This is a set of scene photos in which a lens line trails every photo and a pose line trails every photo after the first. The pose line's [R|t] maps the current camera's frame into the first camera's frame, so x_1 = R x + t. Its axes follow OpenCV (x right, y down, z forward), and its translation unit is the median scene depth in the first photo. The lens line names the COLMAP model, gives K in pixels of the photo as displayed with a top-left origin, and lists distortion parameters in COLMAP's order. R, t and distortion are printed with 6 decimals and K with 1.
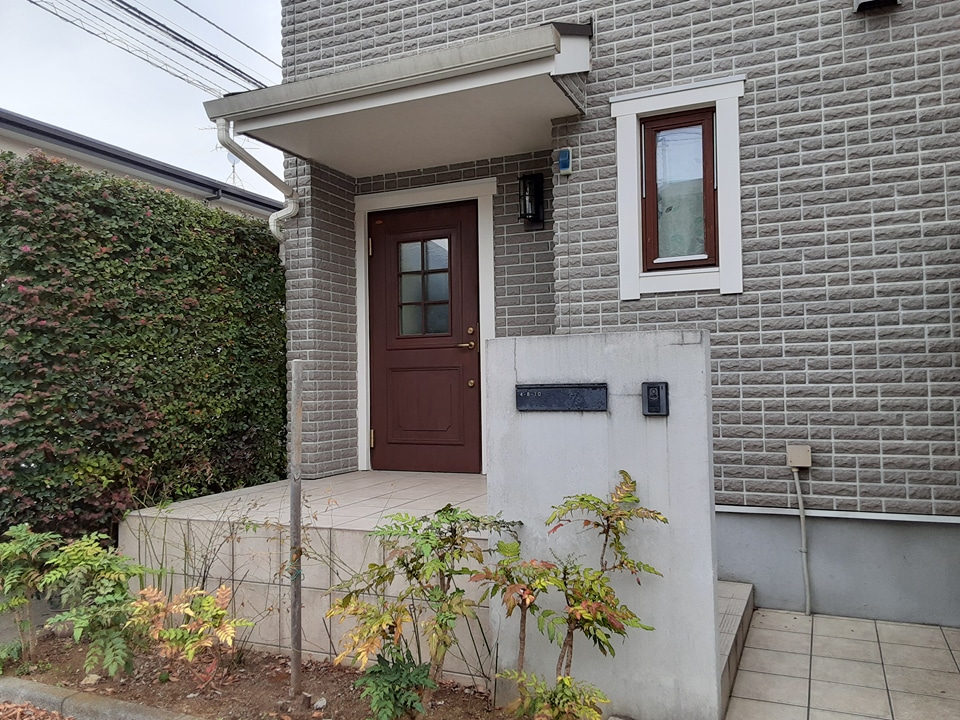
lens RADIAL K [[771.6, 0, 468.0], [0, 771.6, 356.2], [0, 0, 1]] dist [0.127699, -0.185992]
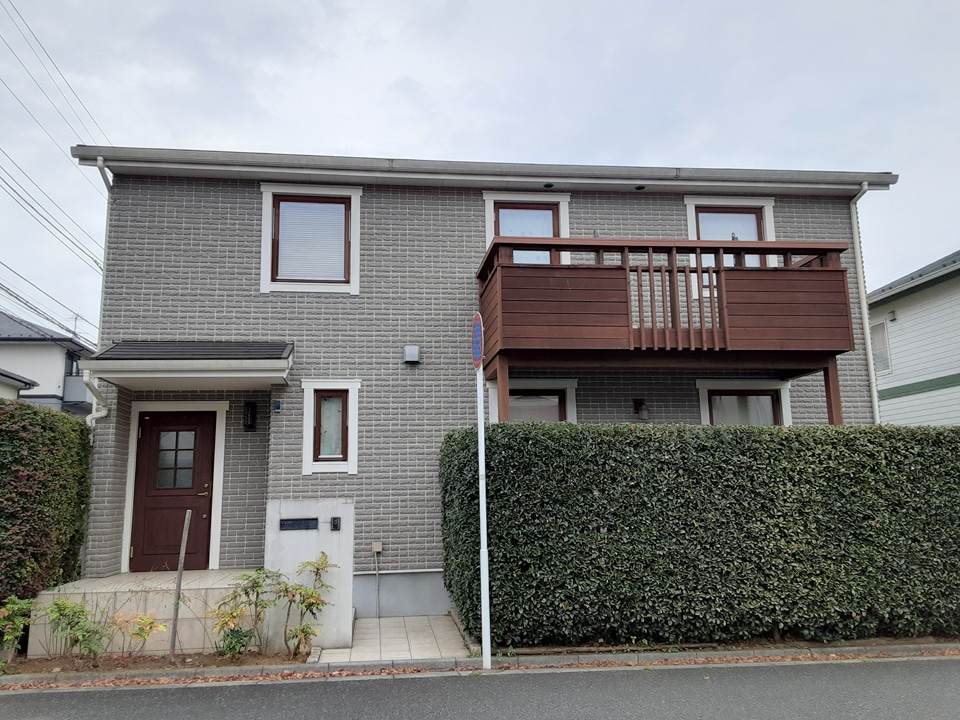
lens RADIAL K [[771.6, 0, 468.0], [0, 771.6, 356.2], [0, 0, 1]] dist [0.127699, -0.185992]
pose [[0.856003, 0.092556, 0.508619, -0.540336], [-0.015035, 0.987884, -0.154467, -0.074337], [-0.516753, 0.124577, 0.847022, -1.095708]]
